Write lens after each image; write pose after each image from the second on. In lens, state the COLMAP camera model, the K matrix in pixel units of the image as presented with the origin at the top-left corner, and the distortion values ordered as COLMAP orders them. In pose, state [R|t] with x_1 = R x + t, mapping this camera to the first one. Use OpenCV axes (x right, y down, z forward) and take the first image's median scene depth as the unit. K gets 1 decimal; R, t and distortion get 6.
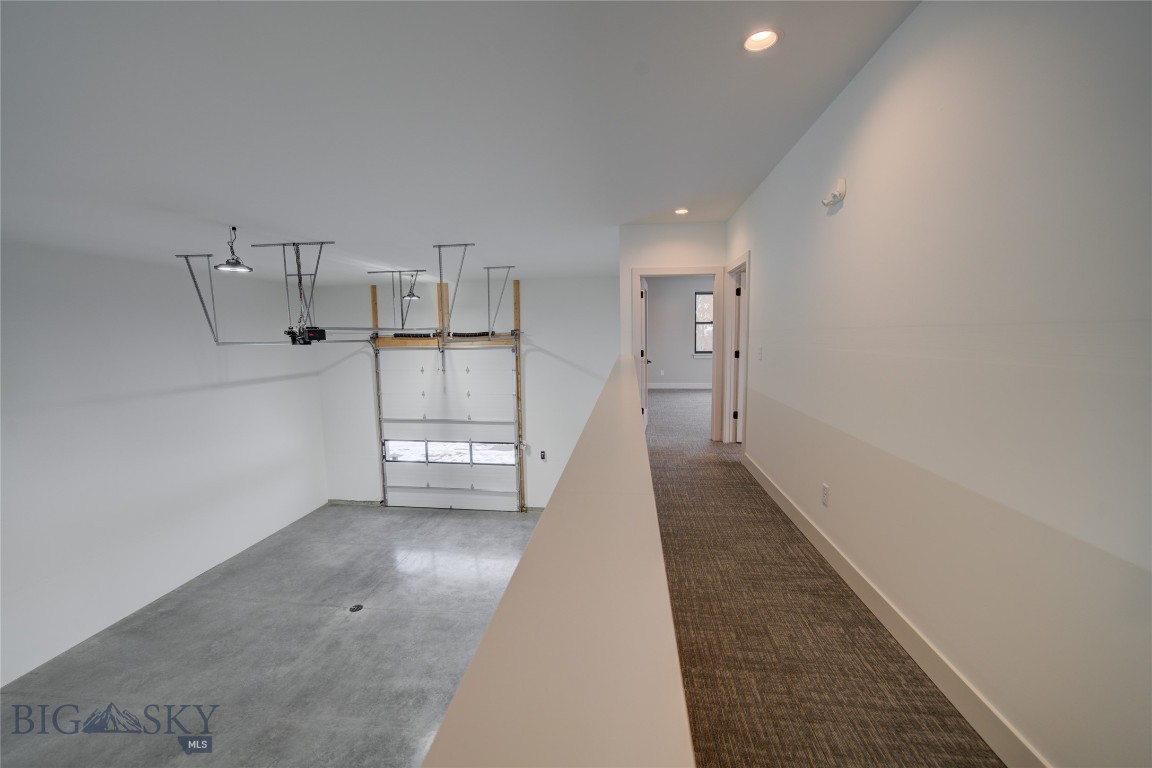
lens RADIAL K [[470.1, 0, 568.7], [0, 470.1, 386.4], [0, 0, 1]] dist [-0.004200, 0.001243]
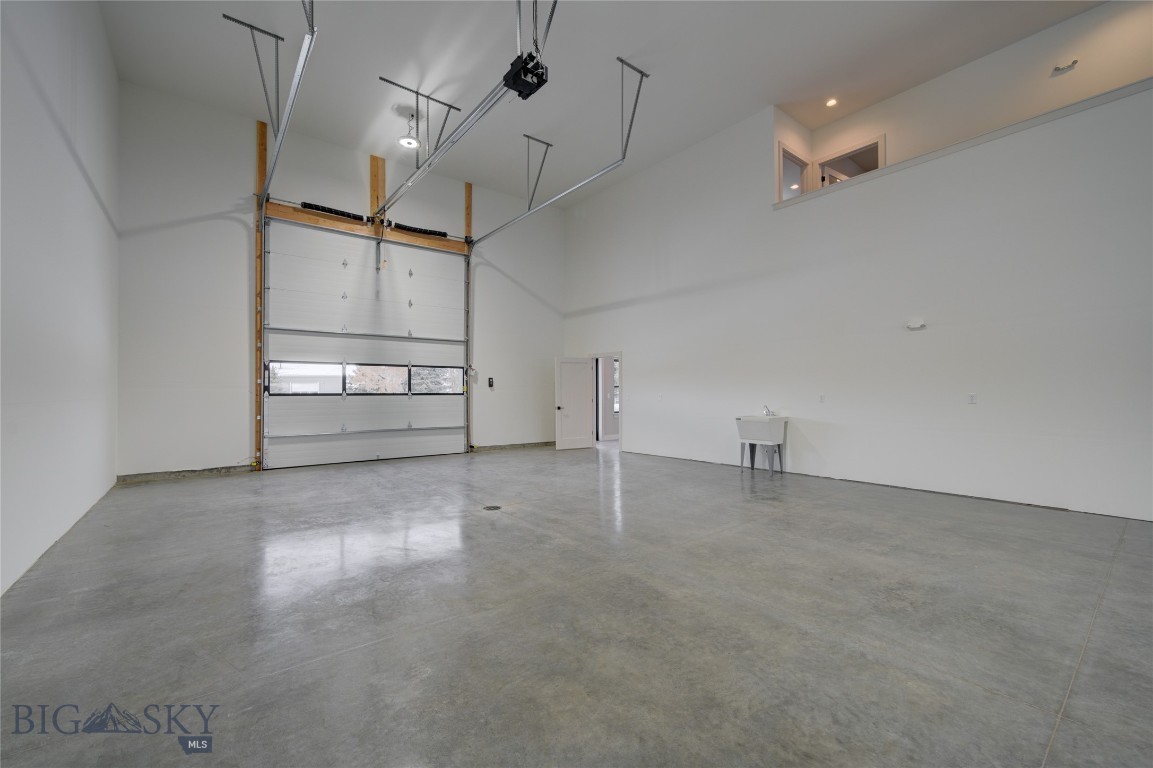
lens RADIAL K [[470.5, 0, 555.4], [0, 470.5, 395.7], [0, 0, 1]] dist [-0.004200, 0.001243]
pose [[0.693585, 0.014656, 0.720226, -0.608963], [0.081299, 0.991813, -0.098474, 0.267122], [-0.715773, 0.126854, 0.686715, 0.298315]]
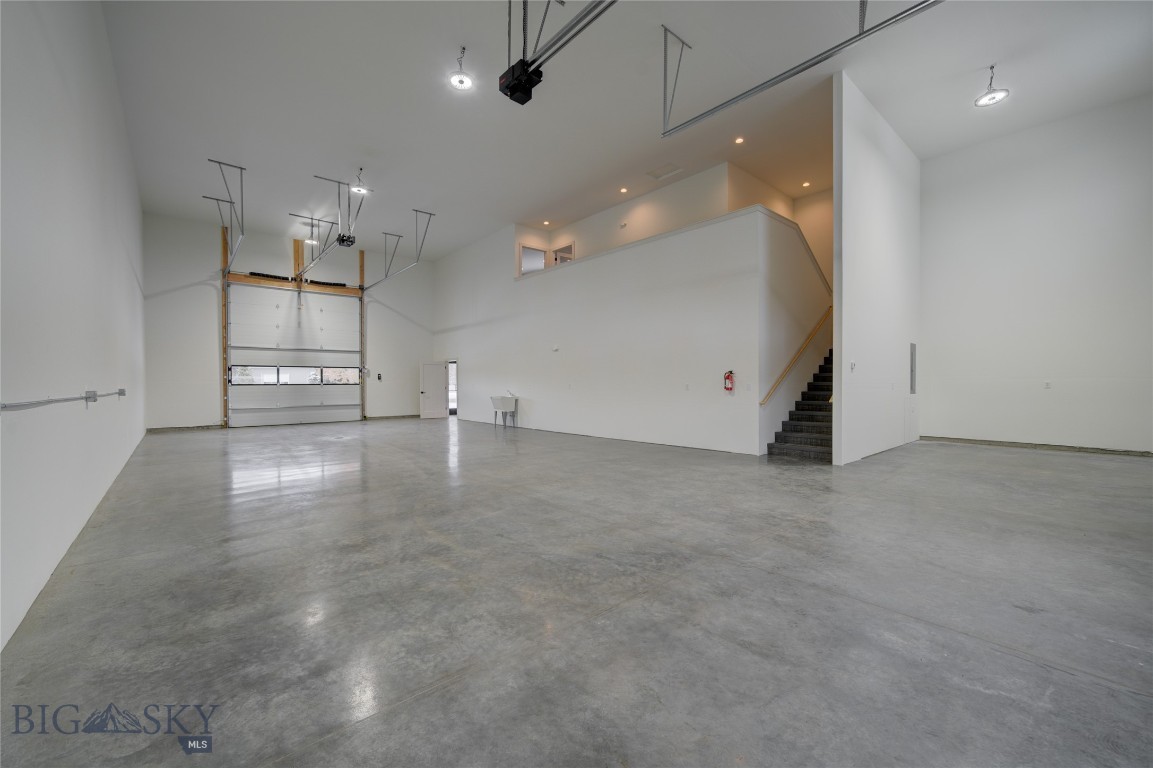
lens RADIAL K [[470.5, 0, 566.0], [0, 470.5, 395.1], [0, 0, 1]] dist [-0.004200, 0.001243]
pose [[0.666359, -0.001530, 0.745630, -0.725507], [0.086336, 0.993430, -0.075119, 0.351312], [-0.740616, 0.114431, 0.662113, -0.332987]]
